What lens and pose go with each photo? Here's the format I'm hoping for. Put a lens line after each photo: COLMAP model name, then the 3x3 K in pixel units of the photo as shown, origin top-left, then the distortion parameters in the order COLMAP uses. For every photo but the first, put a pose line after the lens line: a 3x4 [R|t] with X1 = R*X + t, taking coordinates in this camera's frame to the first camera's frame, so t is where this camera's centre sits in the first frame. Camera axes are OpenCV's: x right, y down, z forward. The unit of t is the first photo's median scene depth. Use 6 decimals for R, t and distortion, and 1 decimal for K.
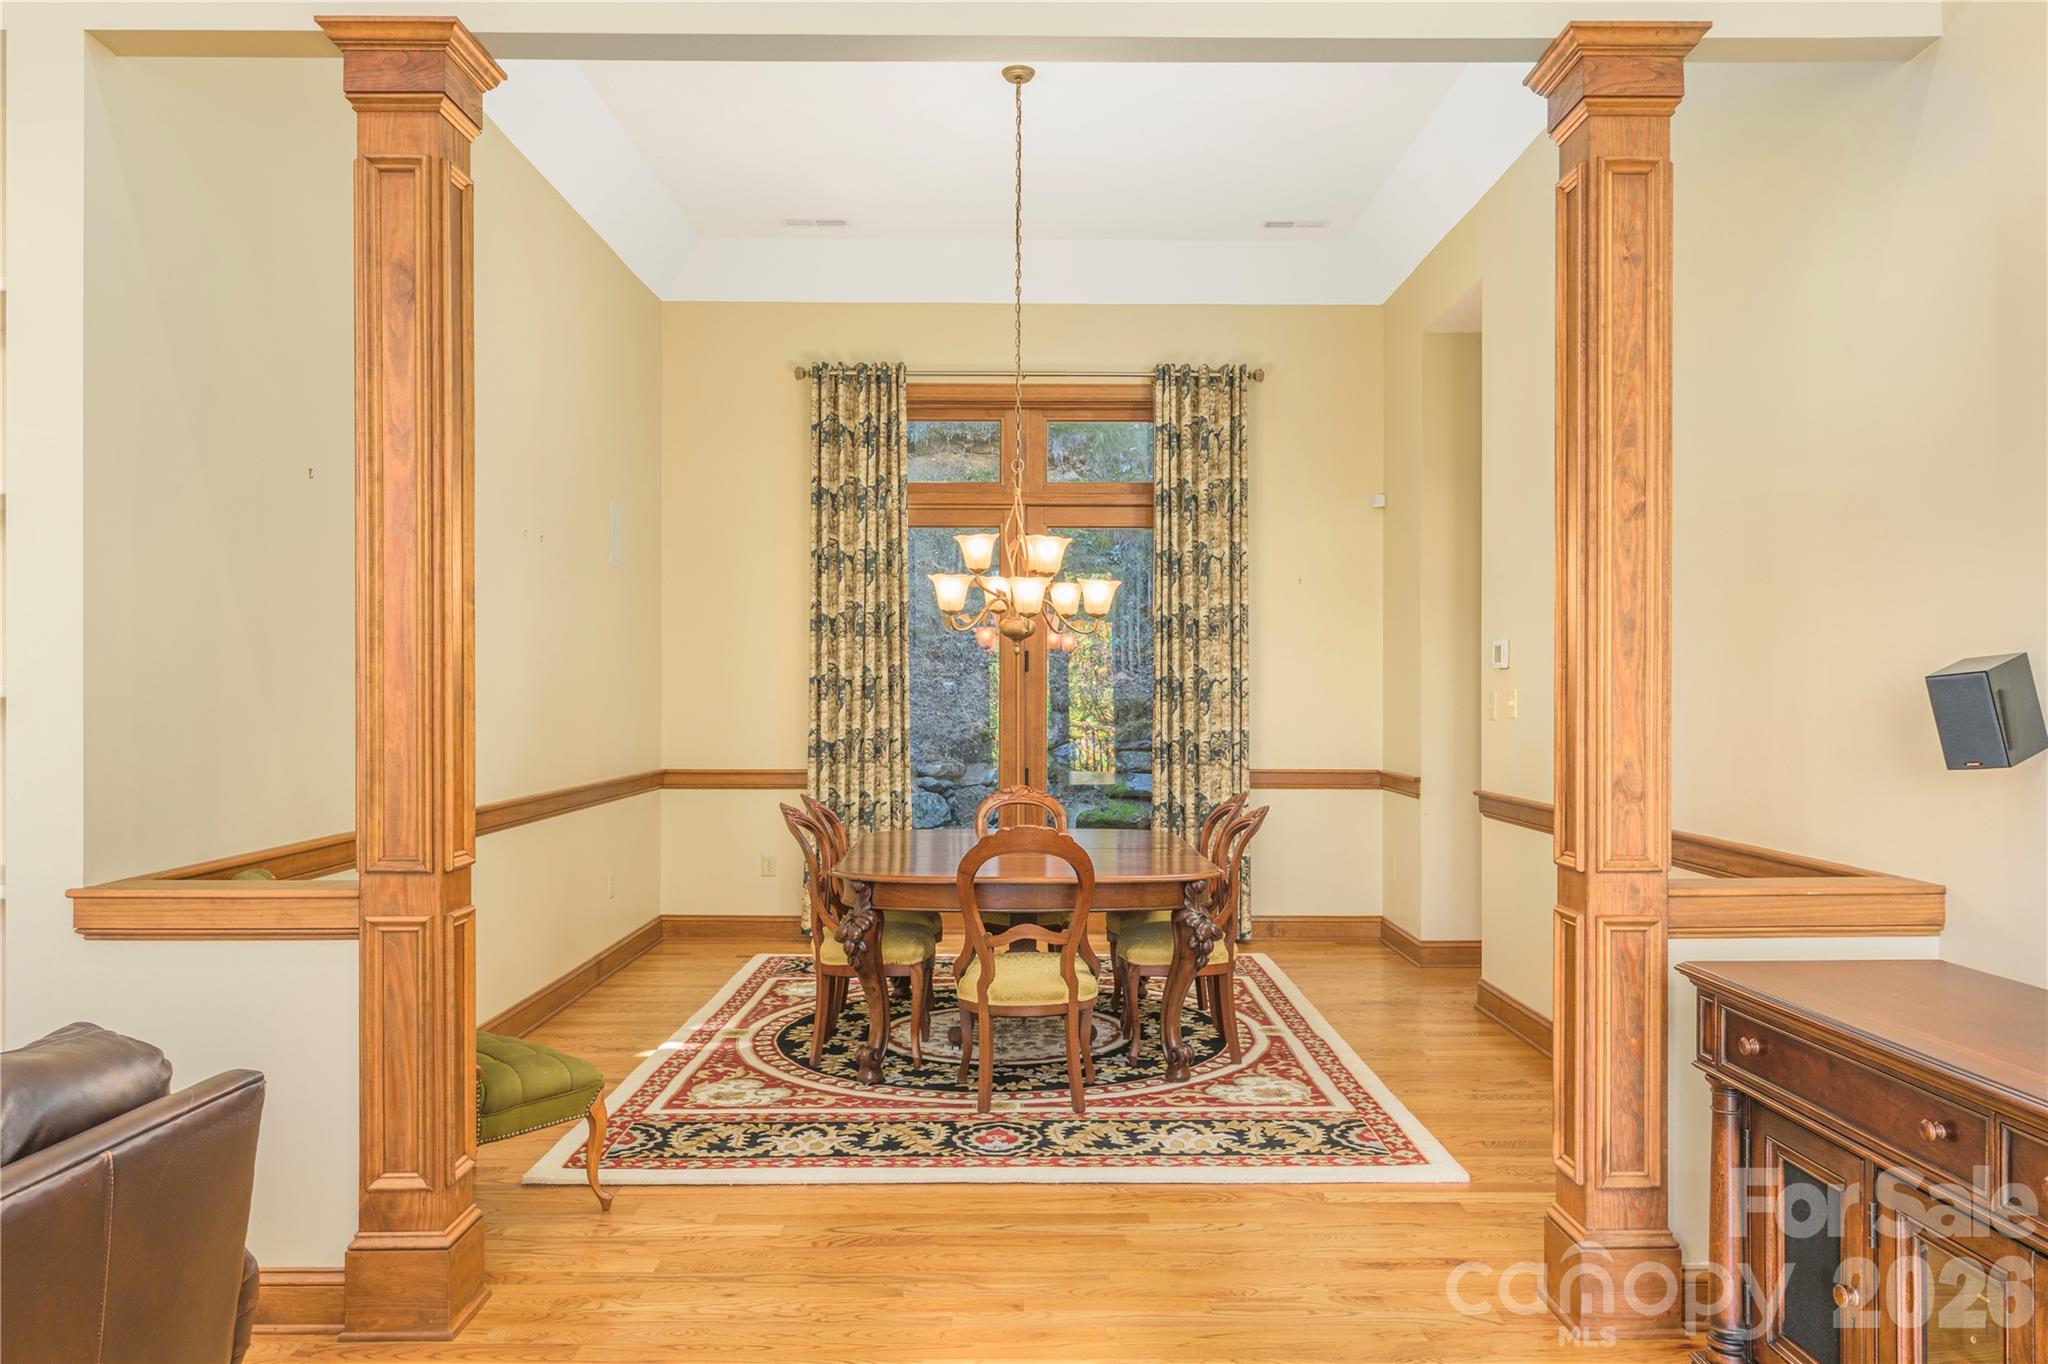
lens RADIAL K [[1507.1, 0, 1037.7], [0, 1507.1, 684.8], [0, 0, 1]] dist [0.014724, 0.004478]
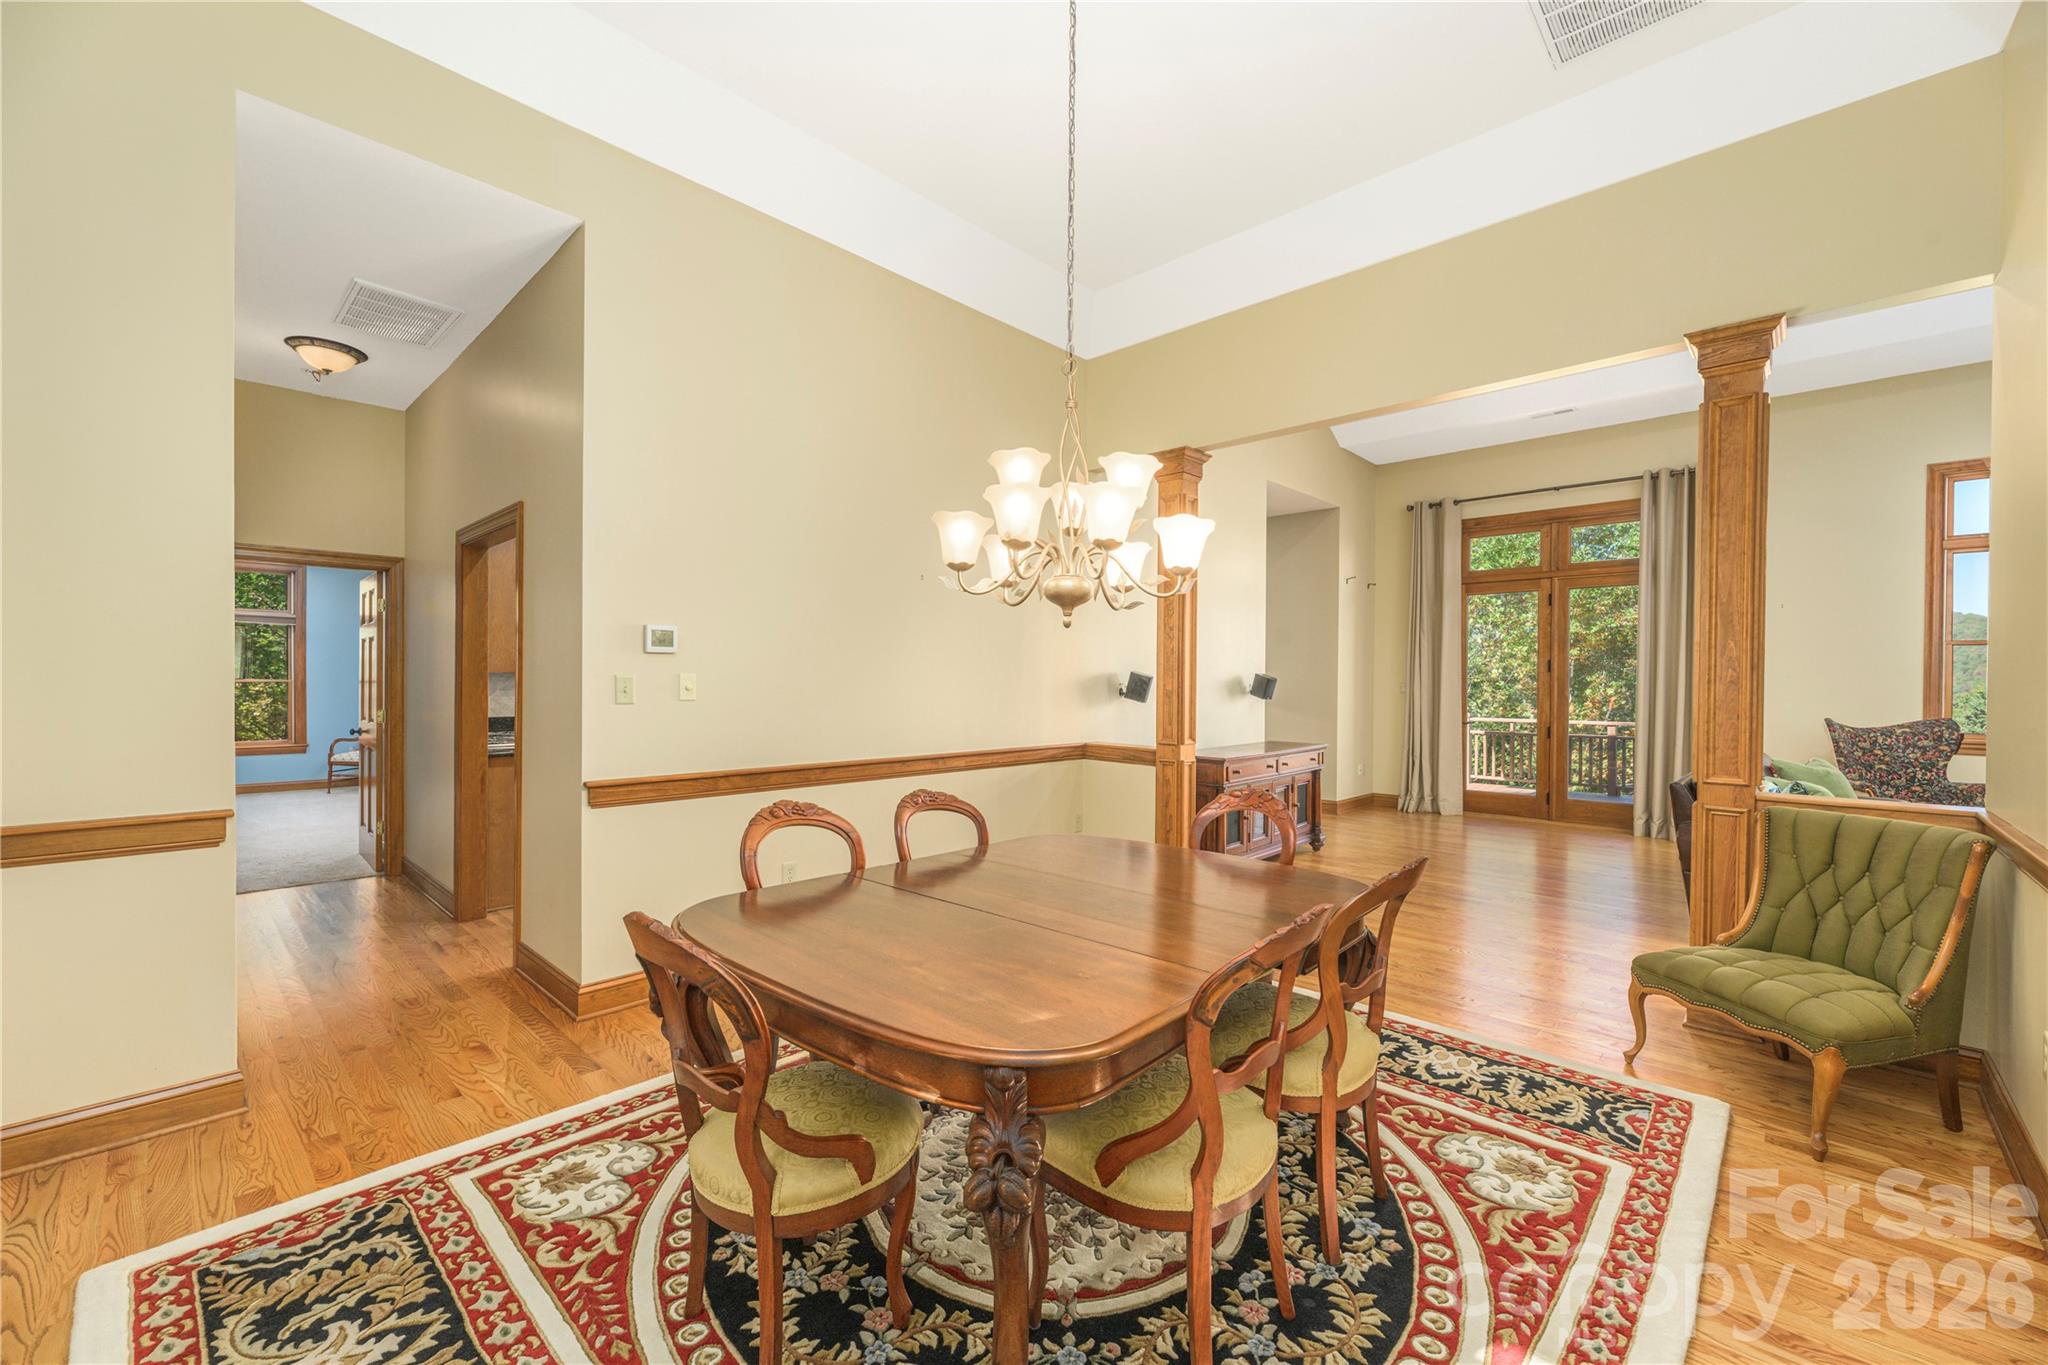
lens RADIAL K [[832.2, 0, 1014.2], [0, 832.2, 686.0], [0, 0, 1]] dist [-0.000777, -0.000211]
pose [[-0.715969, -0.008063, 0.698086, -0.348777], [-0.011279, 0.999936, -0.000018, 0.009622], [-0.698041, -0.007886, -0.716014, 1.644425]]
